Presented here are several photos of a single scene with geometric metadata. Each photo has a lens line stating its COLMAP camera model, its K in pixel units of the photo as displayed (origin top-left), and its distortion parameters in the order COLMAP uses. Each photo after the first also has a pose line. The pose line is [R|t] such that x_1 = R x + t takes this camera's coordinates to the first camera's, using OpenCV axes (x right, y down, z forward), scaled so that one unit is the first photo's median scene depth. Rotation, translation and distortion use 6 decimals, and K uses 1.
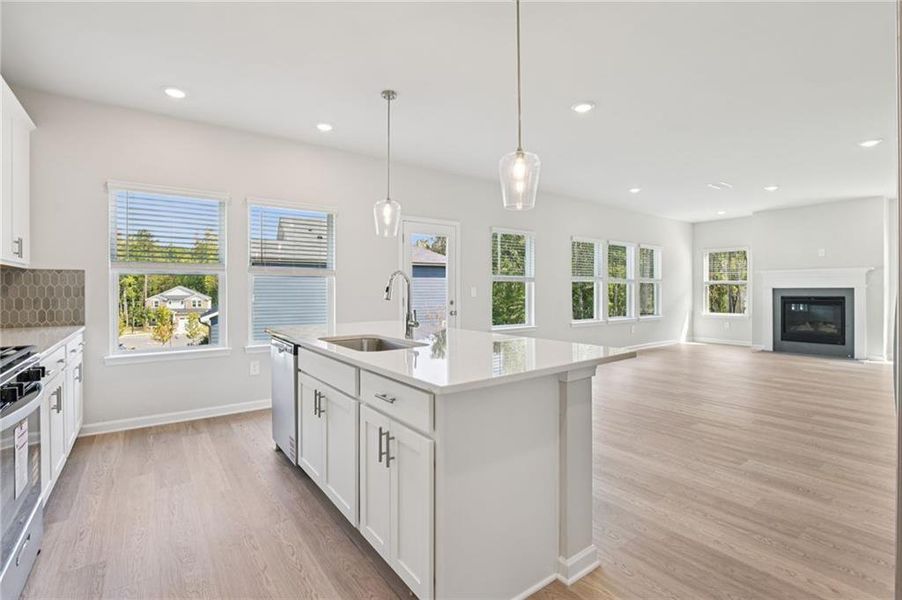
lens RADIAL K [[415.0, 0, 455.9], [0, 415.0, 296.7], [0, 0, 1]] dist [-0.012258, -0.000083]
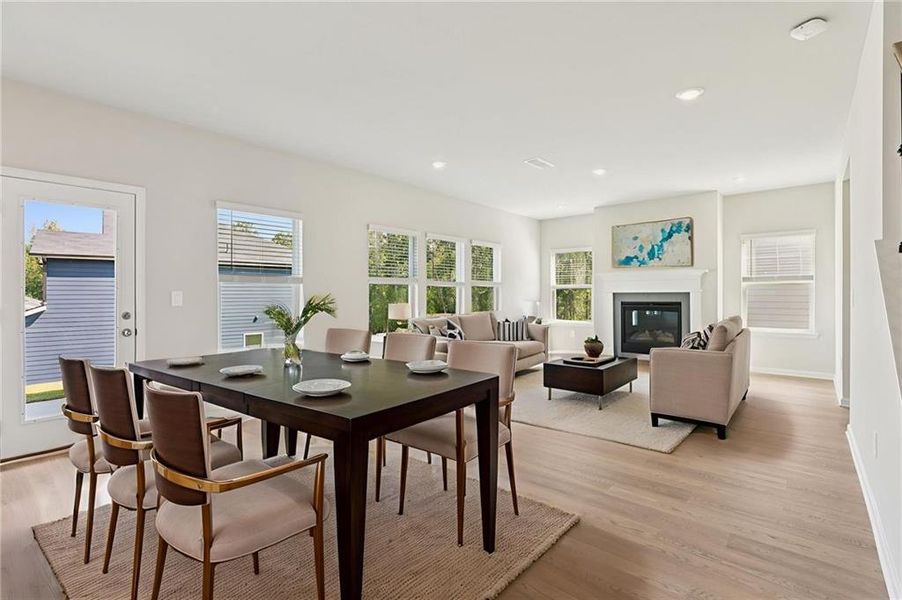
lens RADIAL K [[415.0, 0, 455.9], [0, 415.0, 296.7], [0, 0, 1]] dist [-0.012258, -0.000083]
pose [[0.975398, -0.002417, 0.220440, 0.237609], [0.004982, 0.999926, -0.011079, -0.003631], [-0.220397, 0.011905, 0.975338, 0.201392]]
